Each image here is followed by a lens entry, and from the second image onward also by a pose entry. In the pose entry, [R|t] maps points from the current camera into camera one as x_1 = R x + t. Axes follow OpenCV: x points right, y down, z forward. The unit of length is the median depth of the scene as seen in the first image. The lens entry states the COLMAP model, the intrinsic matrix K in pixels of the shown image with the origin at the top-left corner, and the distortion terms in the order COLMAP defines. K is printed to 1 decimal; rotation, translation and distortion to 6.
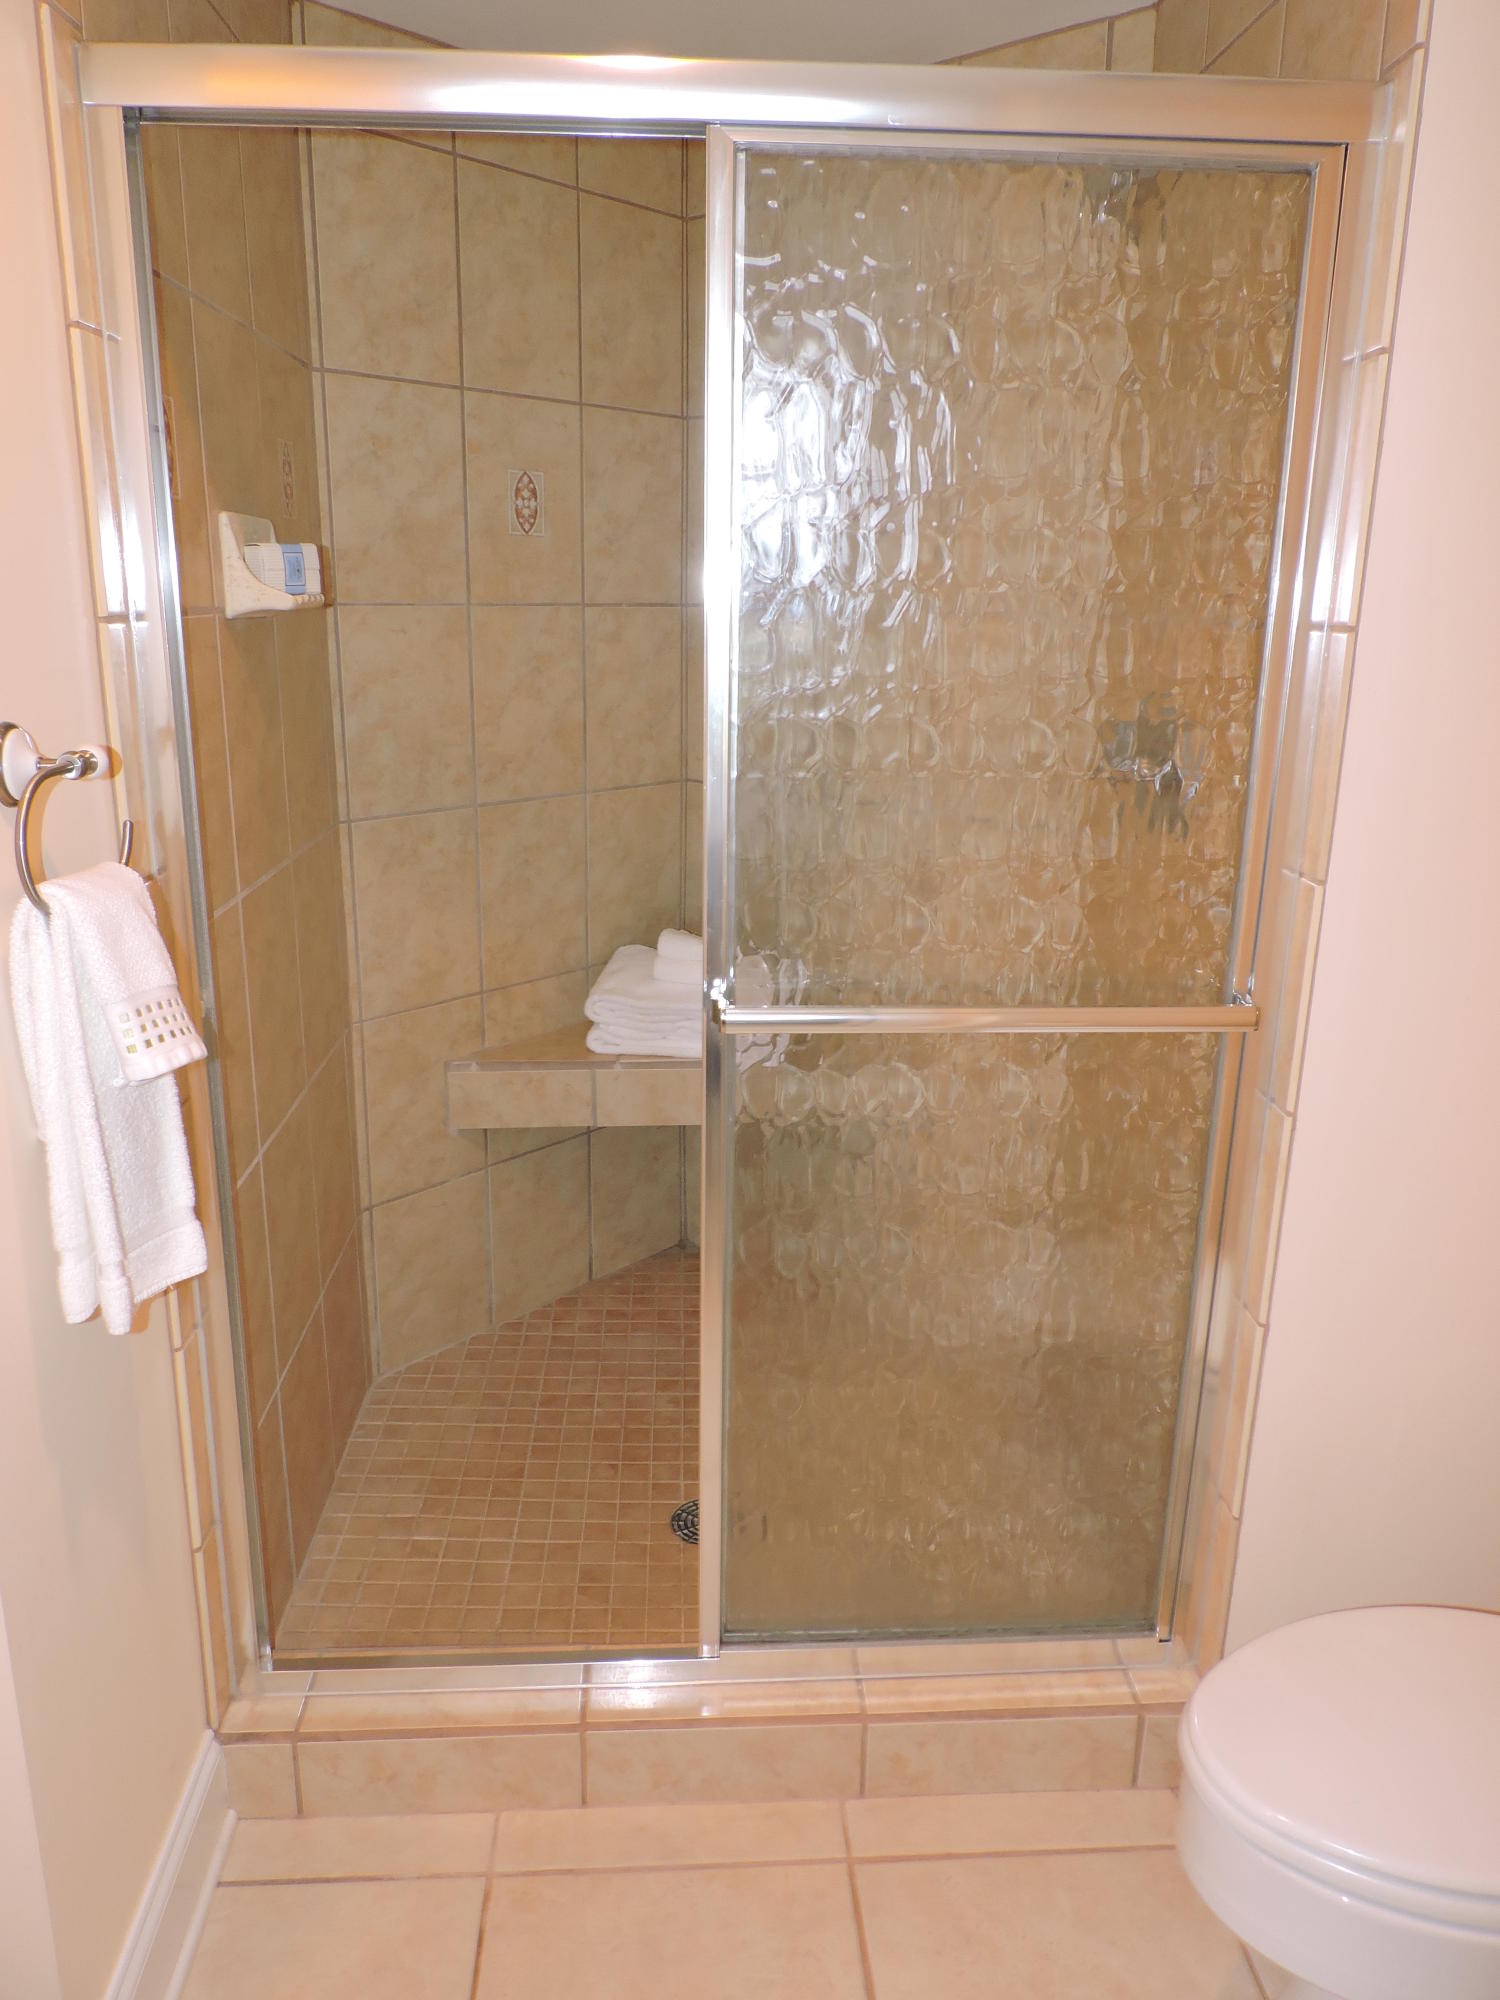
lens RADIAL K [[1432.3, 0, 750.0], [0, 1432.3, 1000.0], [0, 0, 1]] dist [-0.017015, -0.005327]
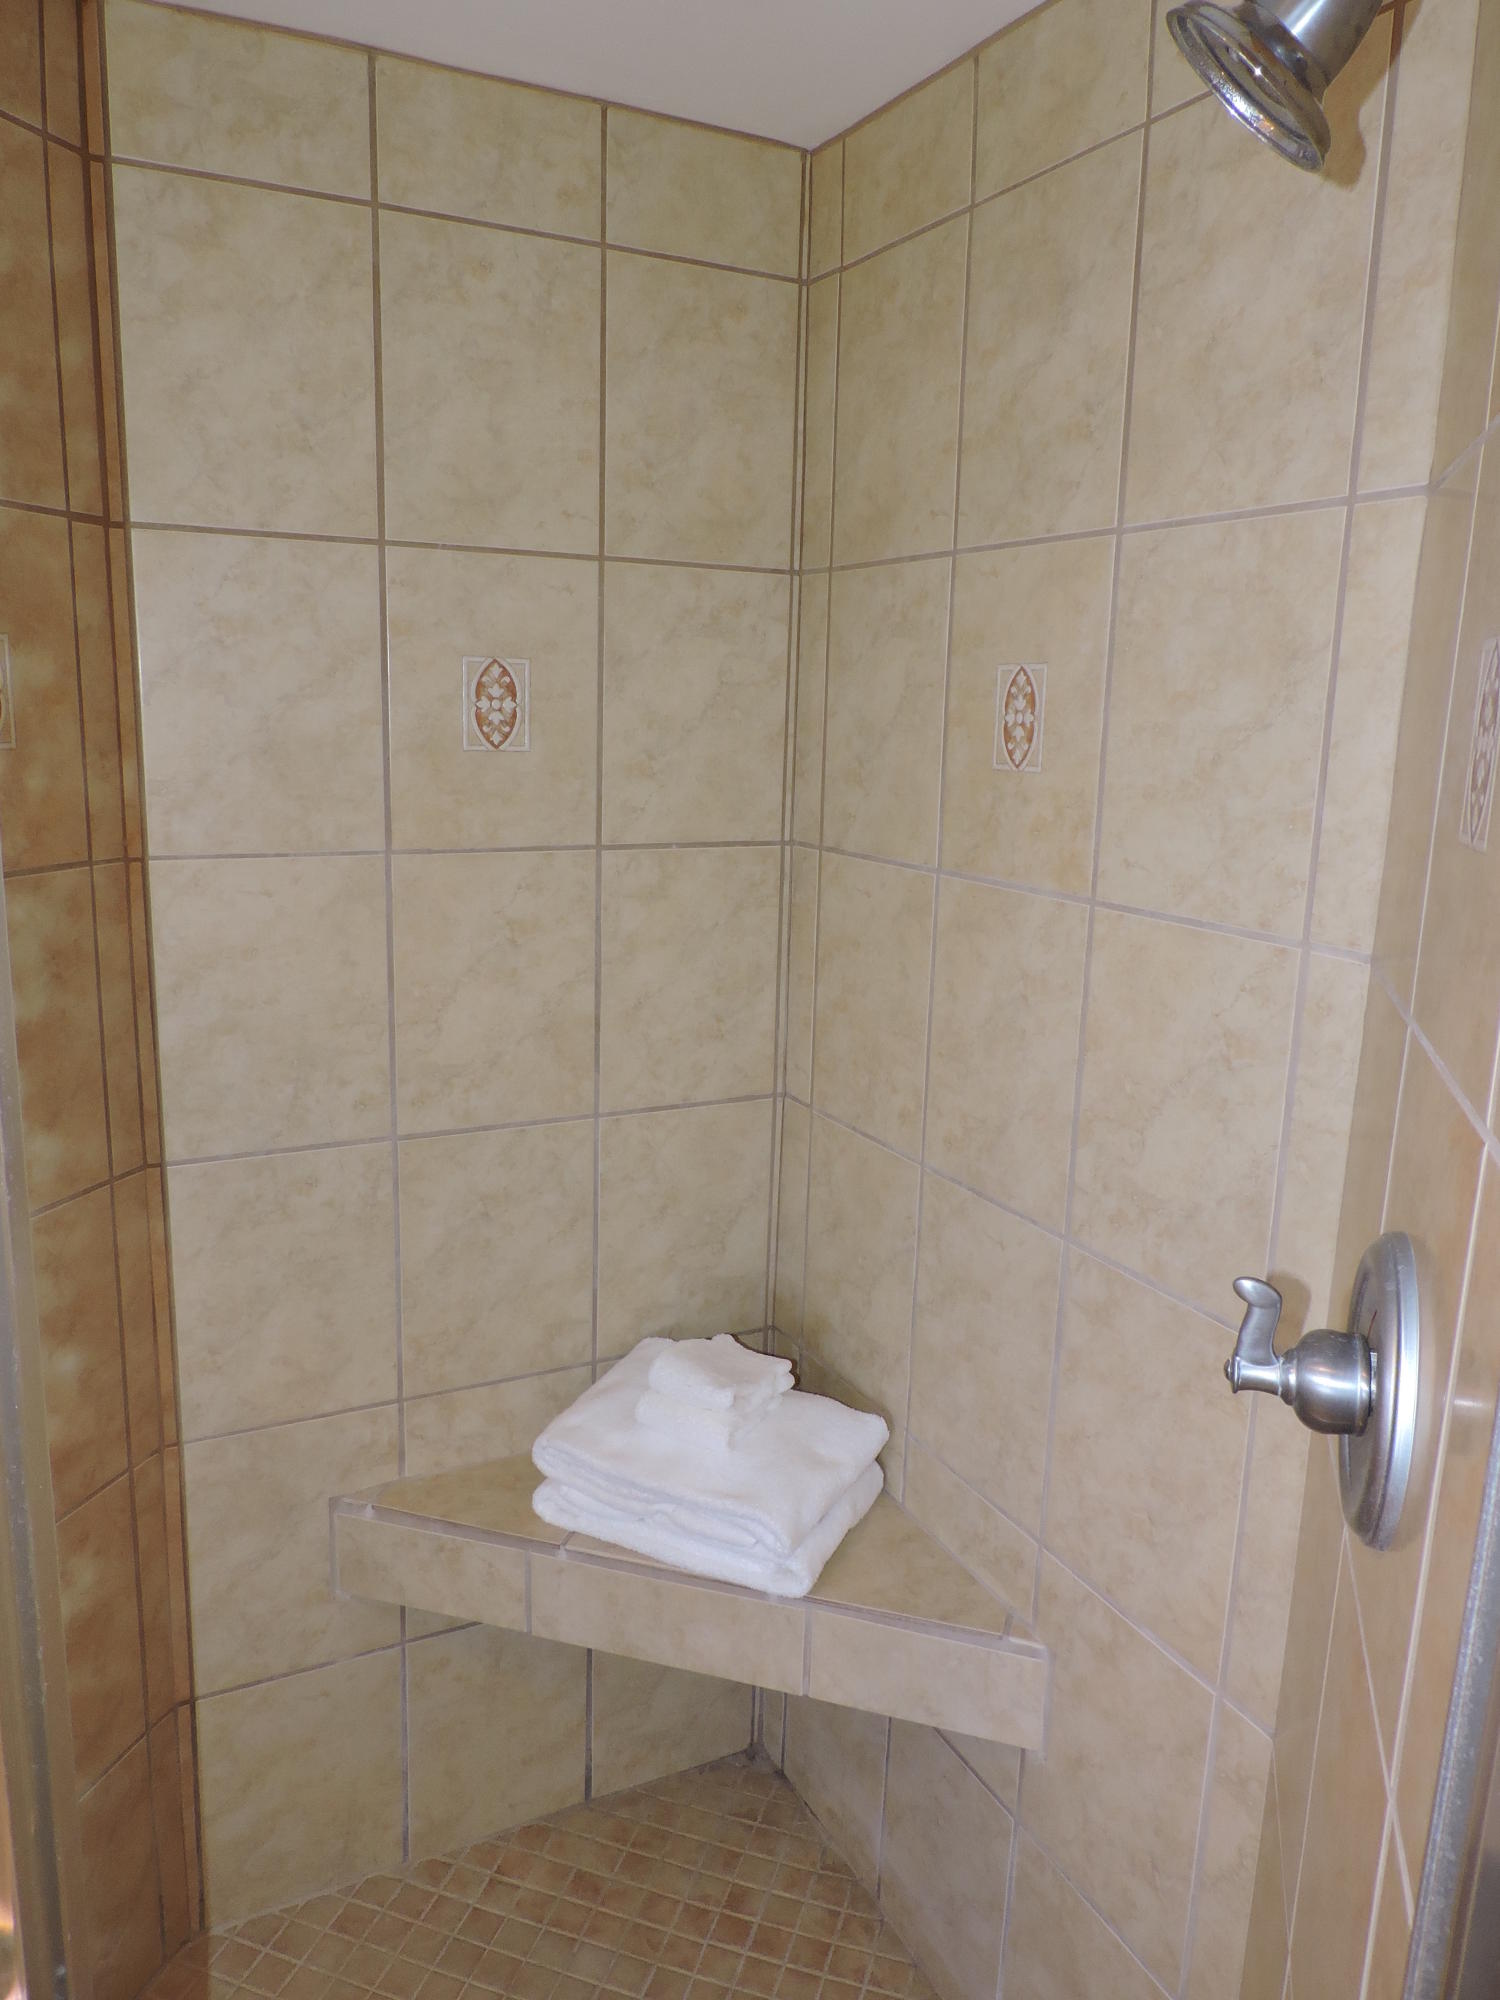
lens RADIAL K [[1432.3, 0, 750.0], [0, 1432.3, 1000.0], [0, 0, 1]] dist [-0.017015, -0.005327]
pose [[0.934325, 0.082907, -0.346647, 0.191340], [-0.111204, 0.991829, -0.062516, -0.172513], [0.338632, 0.096959, 0.935910, 0.403588]]
